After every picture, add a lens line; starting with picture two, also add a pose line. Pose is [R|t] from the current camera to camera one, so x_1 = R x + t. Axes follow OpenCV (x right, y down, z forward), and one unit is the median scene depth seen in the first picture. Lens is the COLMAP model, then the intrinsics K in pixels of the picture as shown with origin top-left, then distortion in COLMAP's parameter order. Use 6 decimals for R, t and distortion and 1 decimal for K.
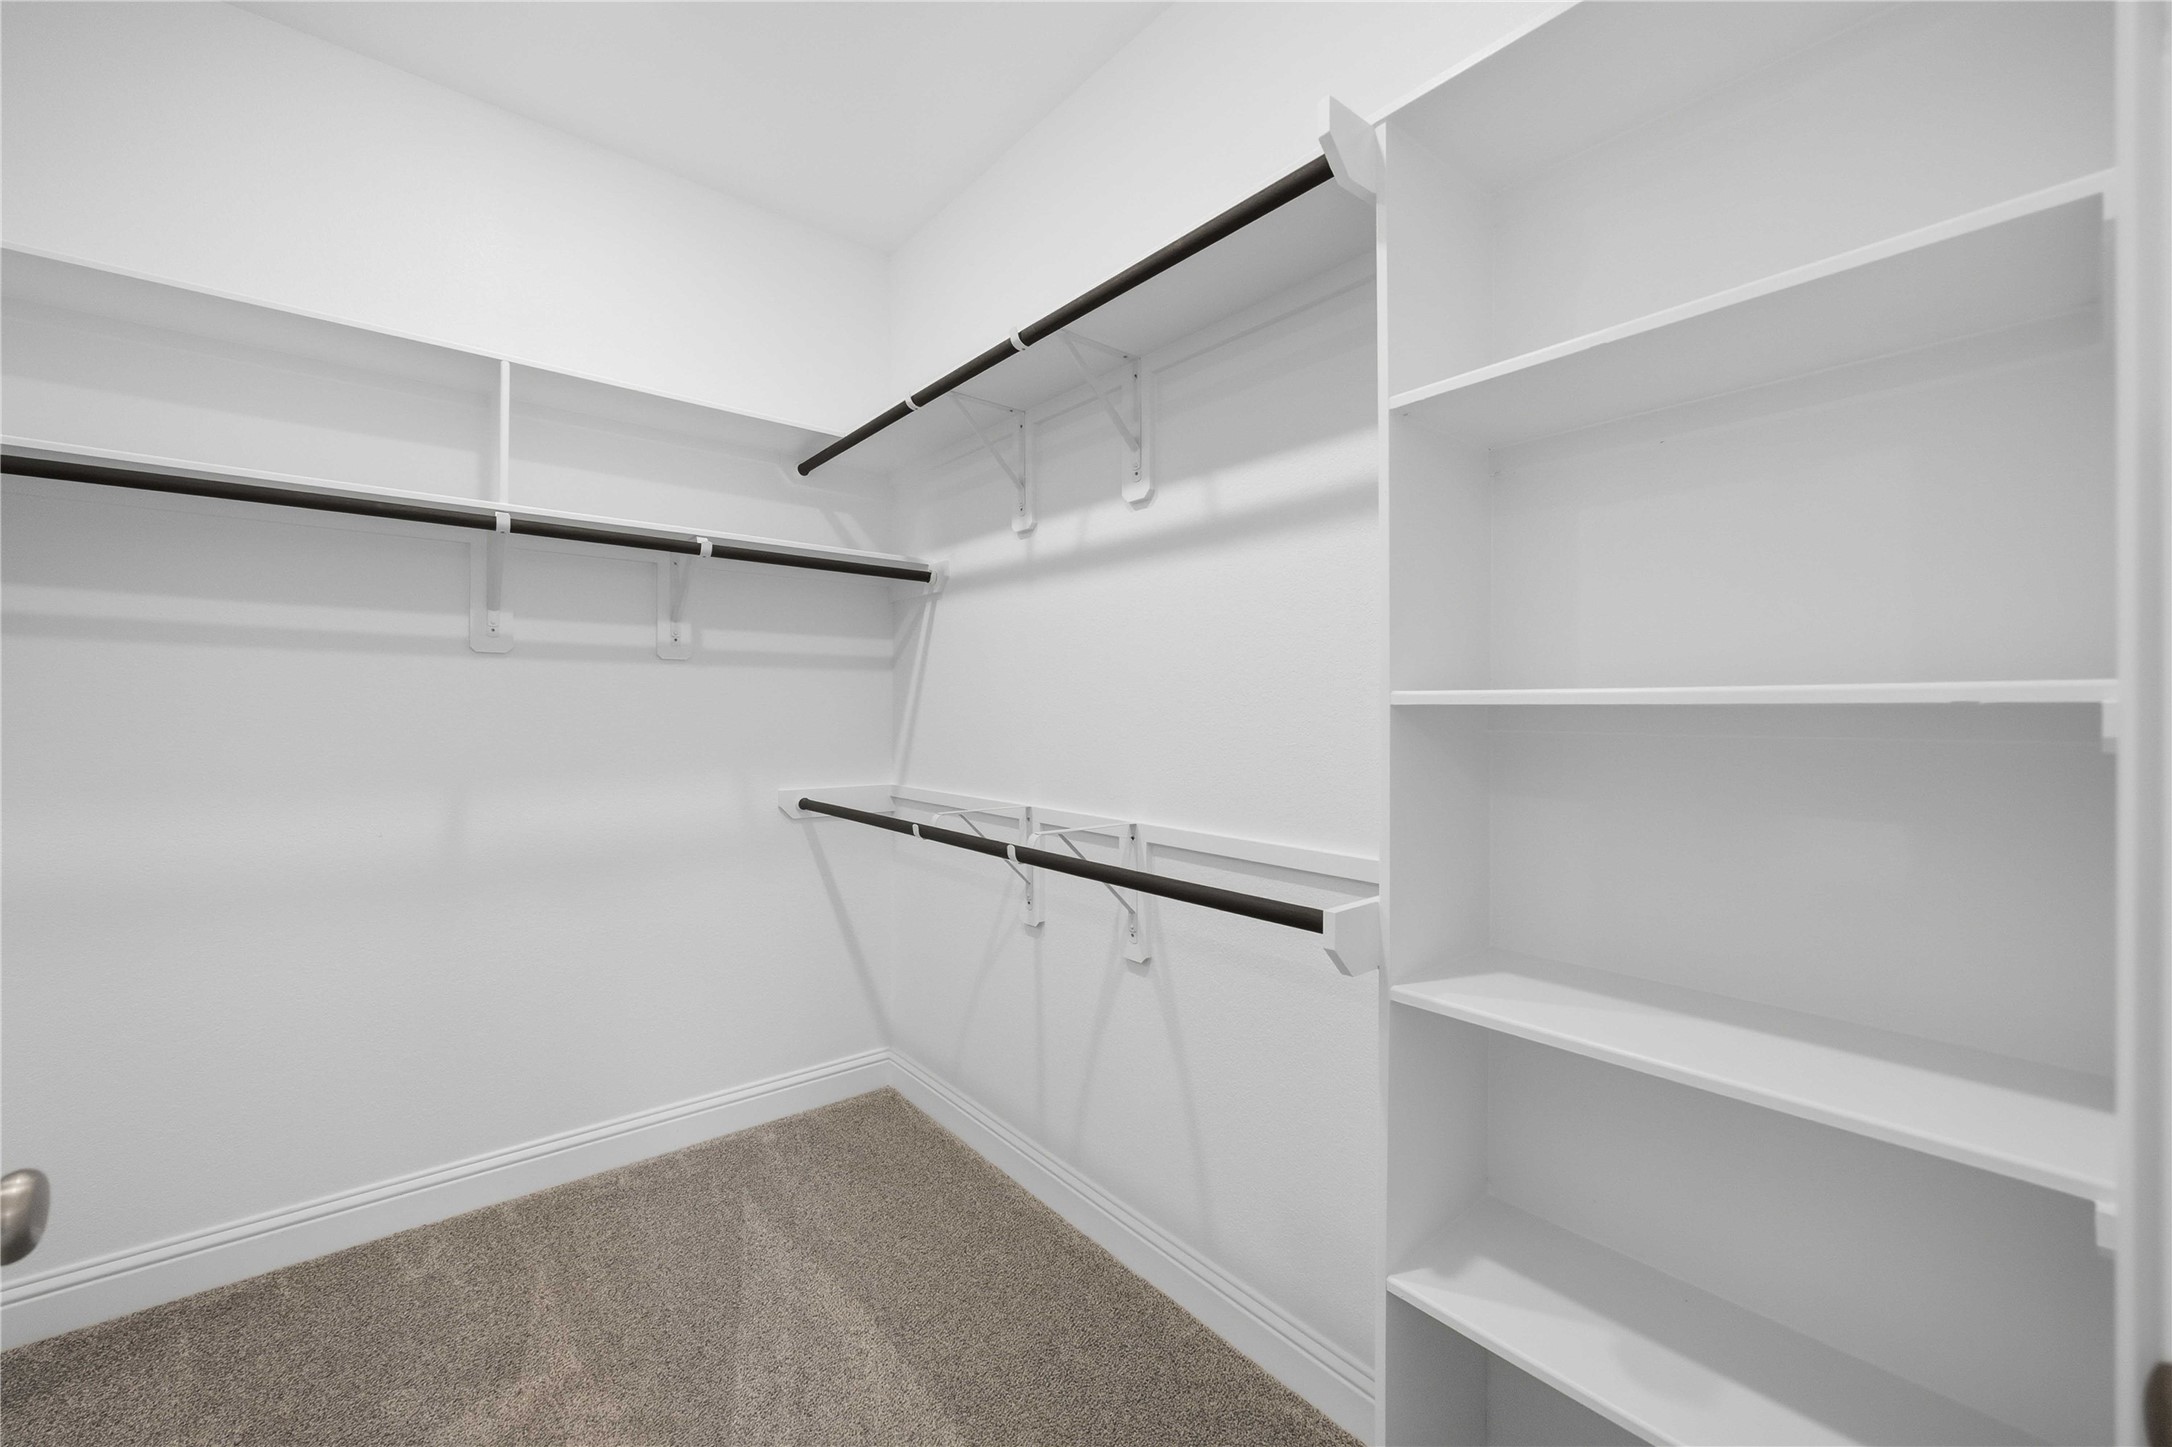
lens RADIAL K [[829.3, 0, 1075.9], [0, 829.3, 708.7], [0, 0, 1]] dist [-0.005286, 0.000736]
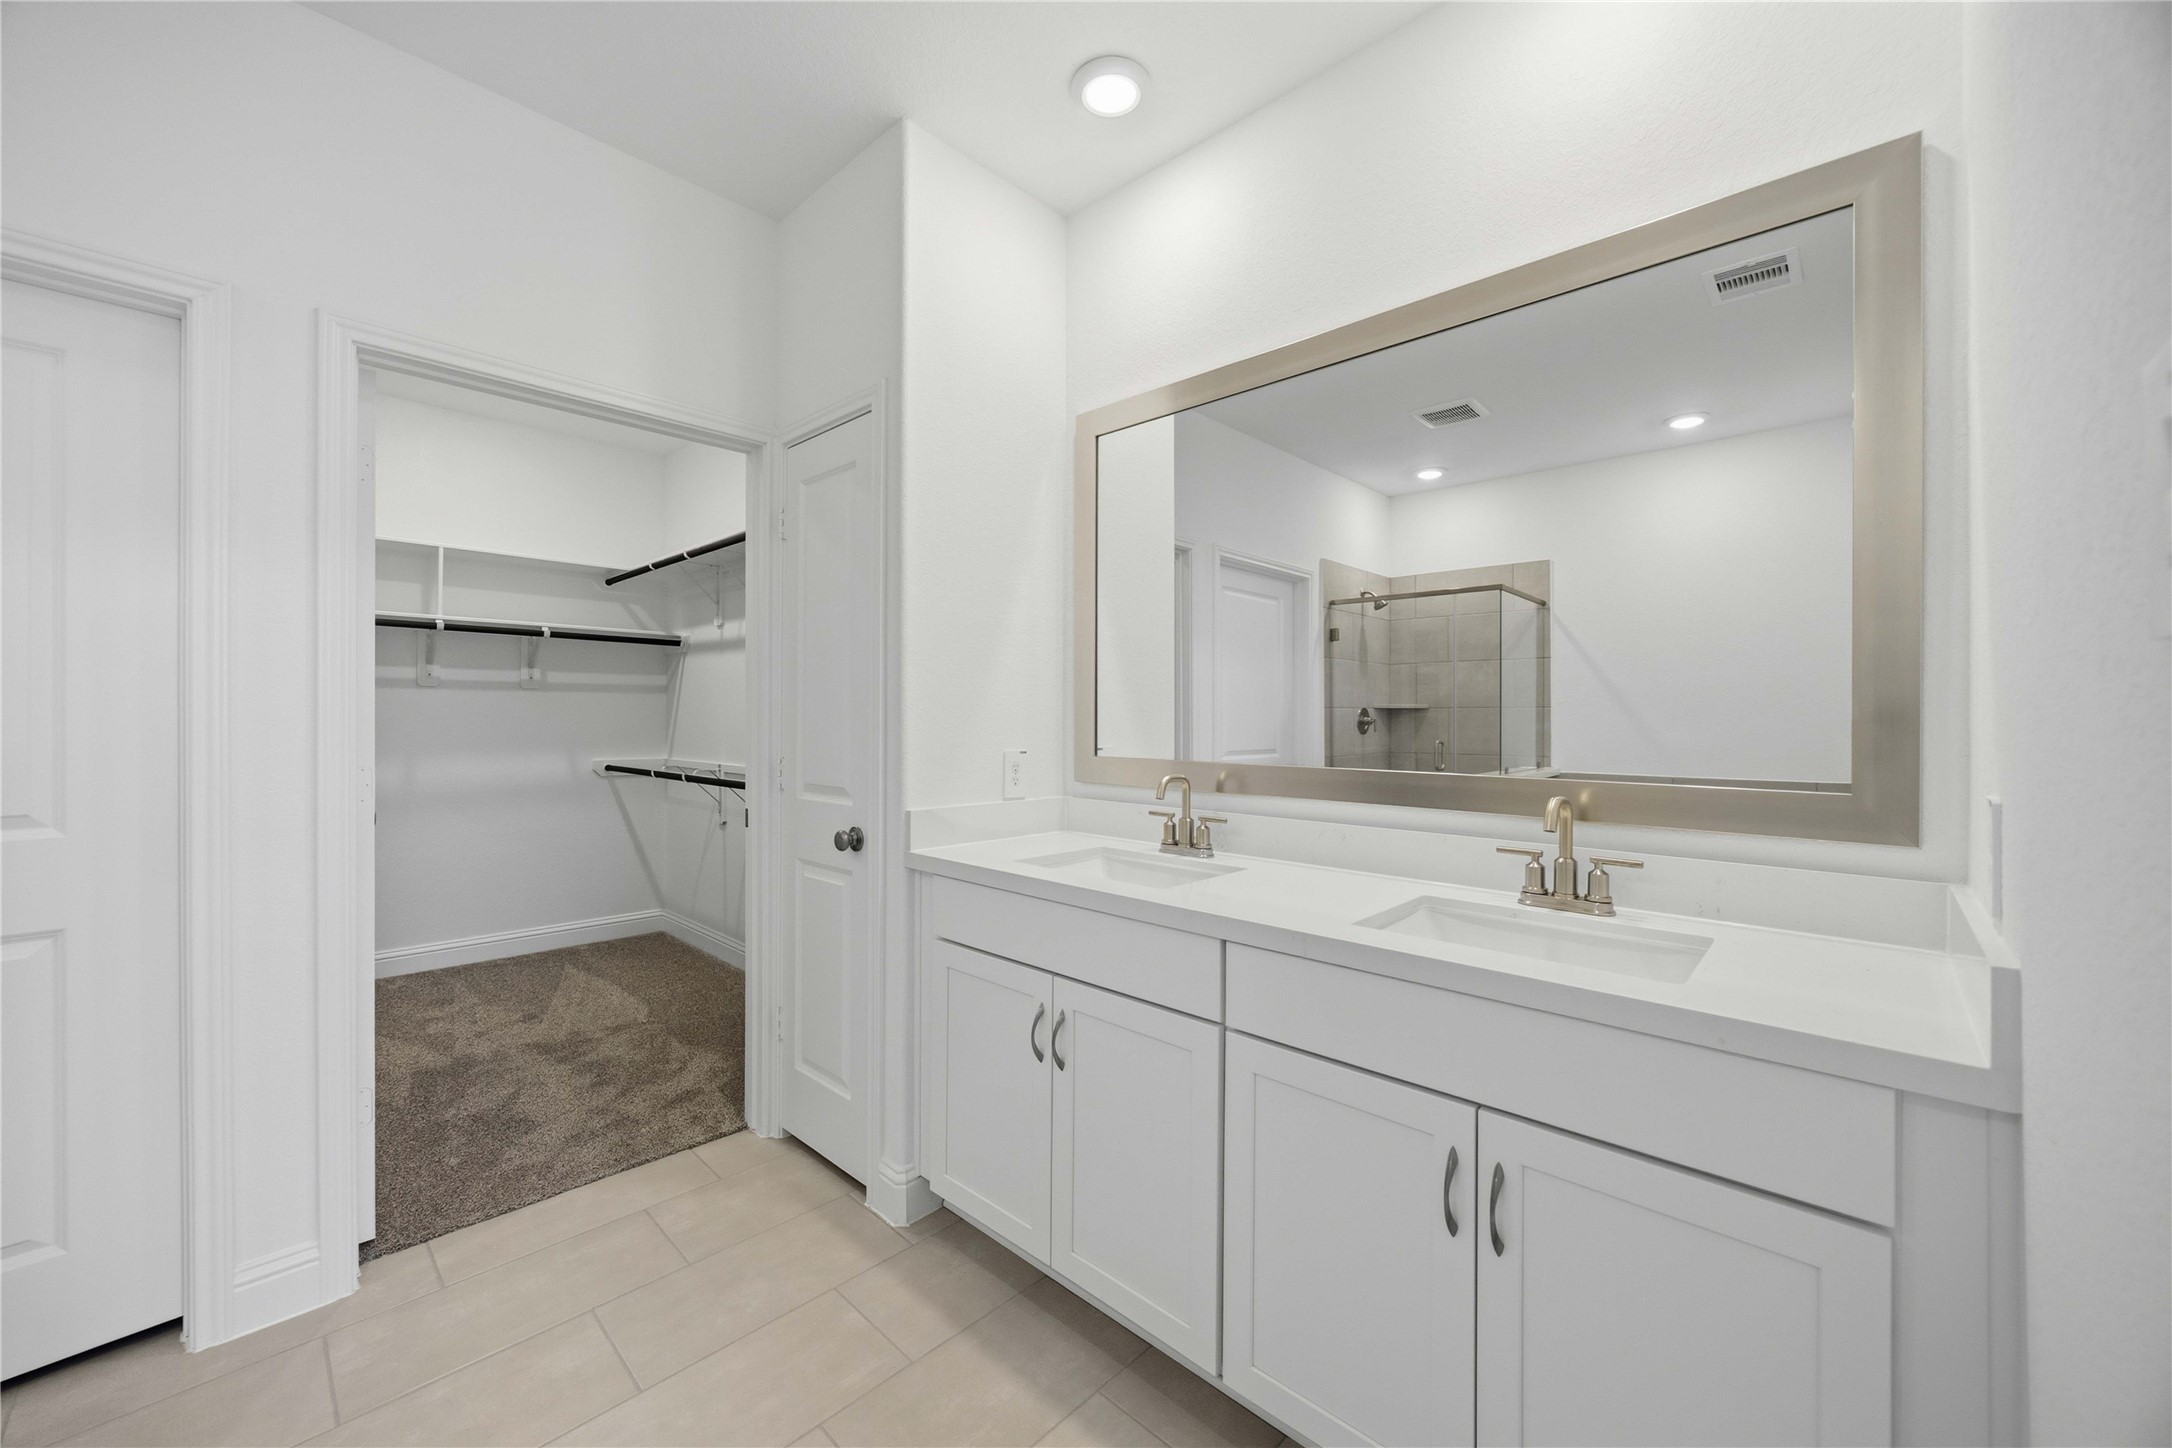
lens RADIAL K [[829.3, 0, 1088.7], [0, 829.3, 712.9], [0, 0, 1]] dist [-0.005286, 0.000736]
pose [[0.992377, 0.000110, 0.123242, 0.538284], [0.000926, 0.999965, -0.008345, 0.012059], [-0.123239, 0.008396, 0.992342, -1.012708]]
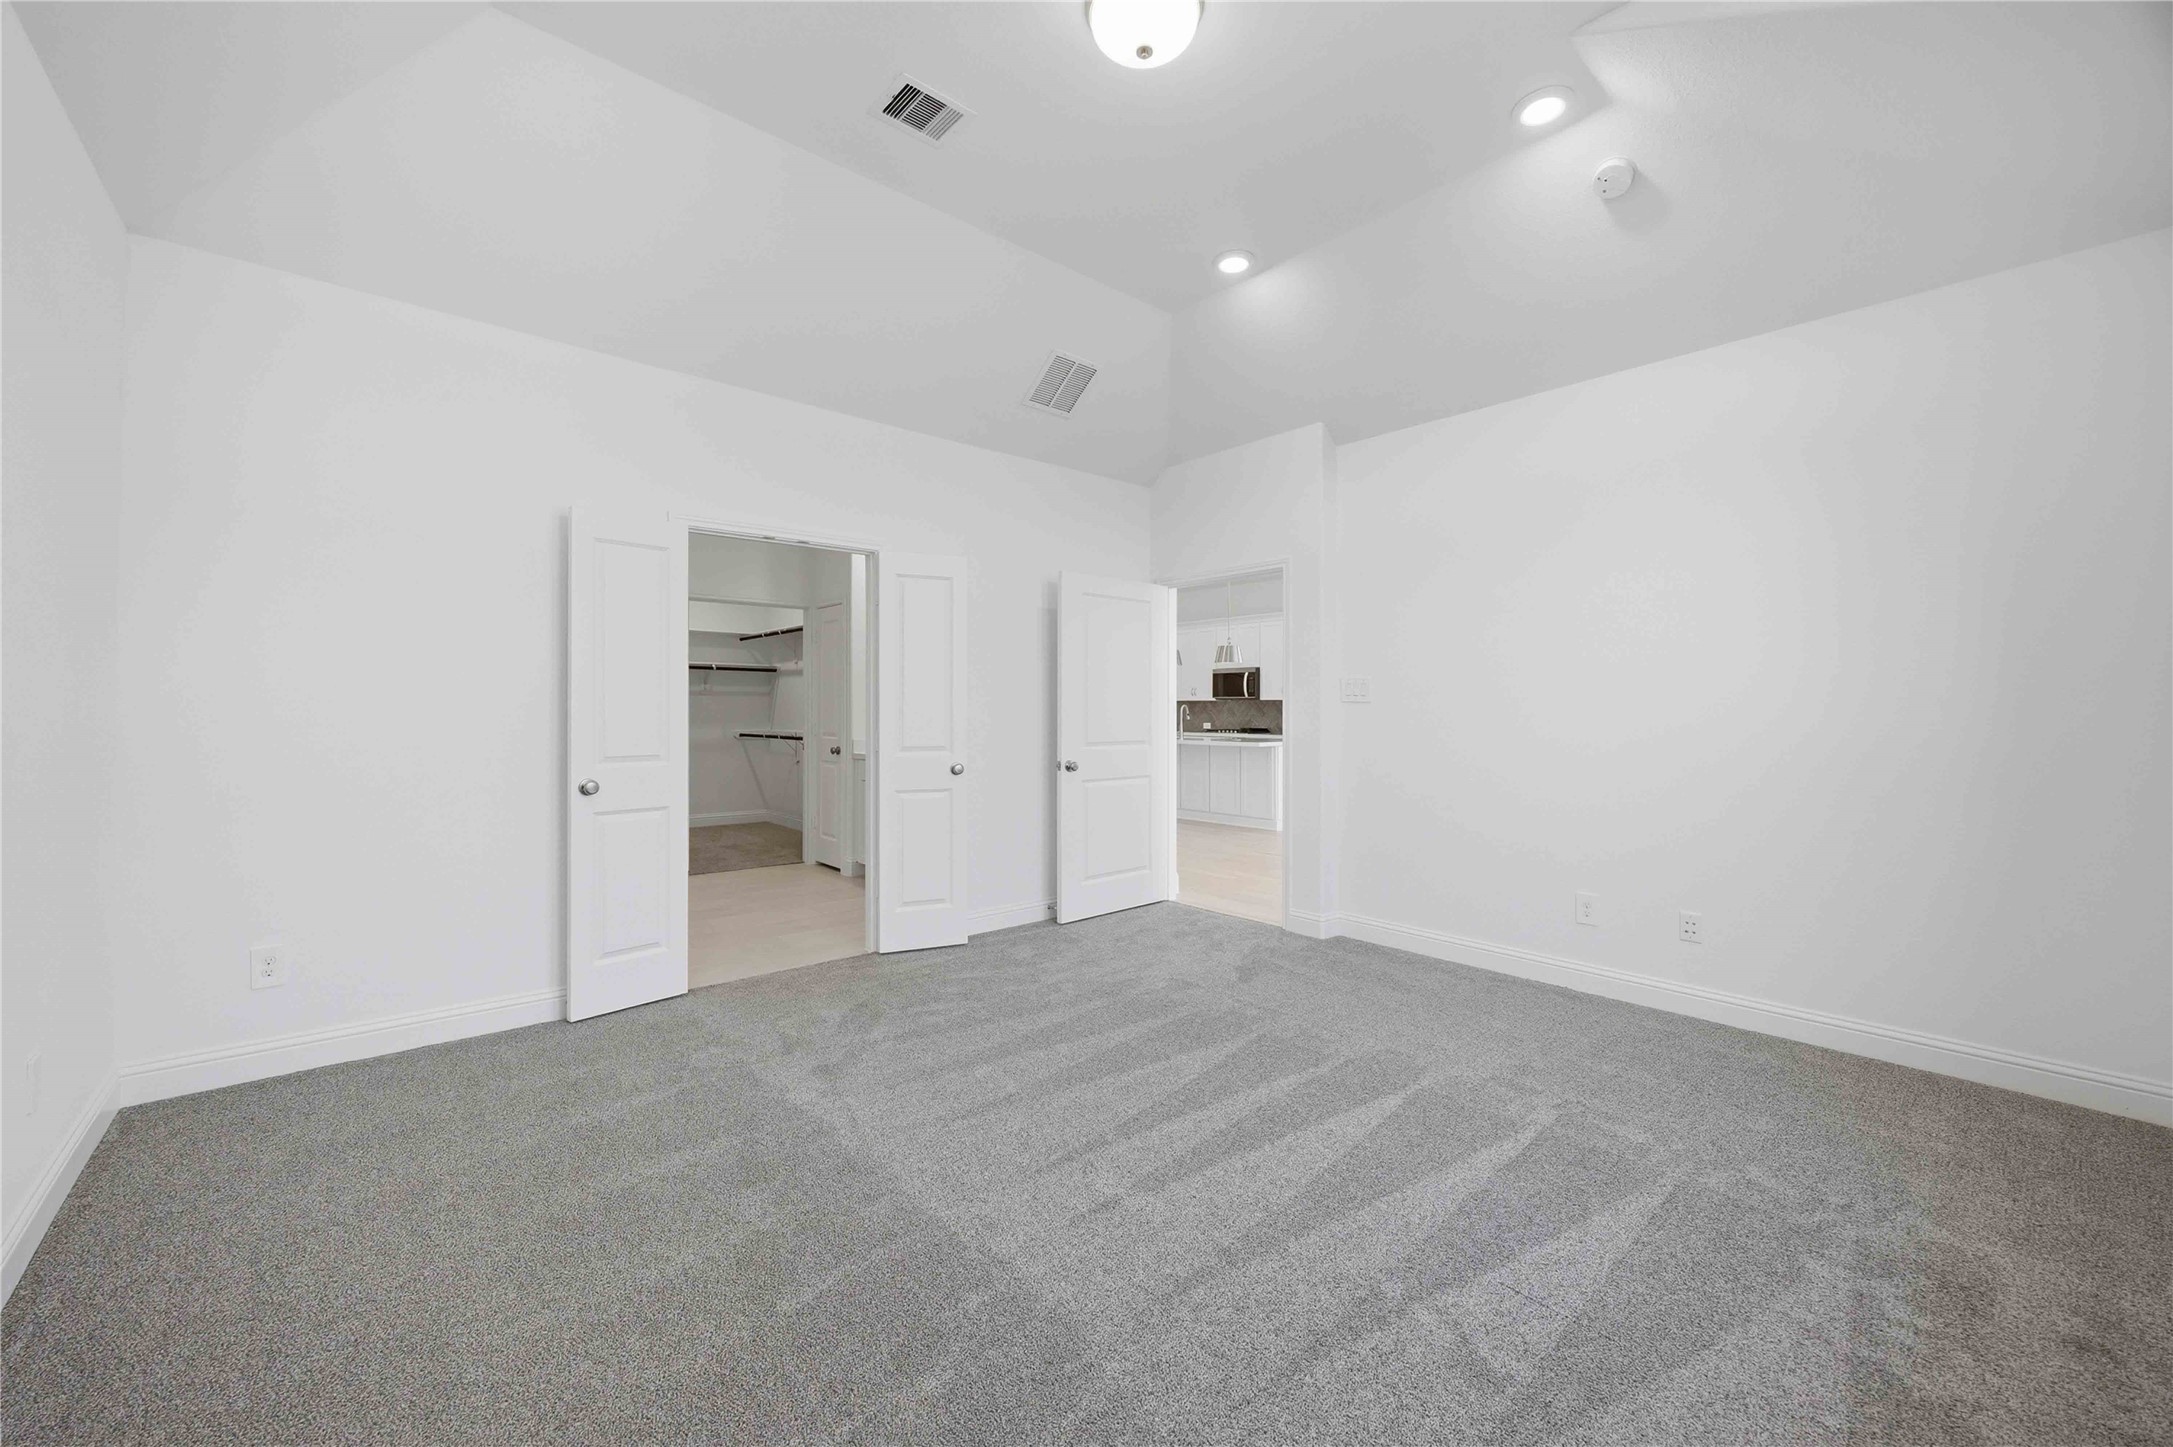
lens RADIAL K [[829.7, 0, 1096.0], [0, 829.7, 717.5], [0, 0, 1]] dist [-0.005286, 0.000736]
pose [[0.999318, -0.003699, 0.036750, 1.168231], [0.003484, 0.999976, 0.005913, 0.029627], [-0.036771, -0.005781, 0.999307, -2.876564]]
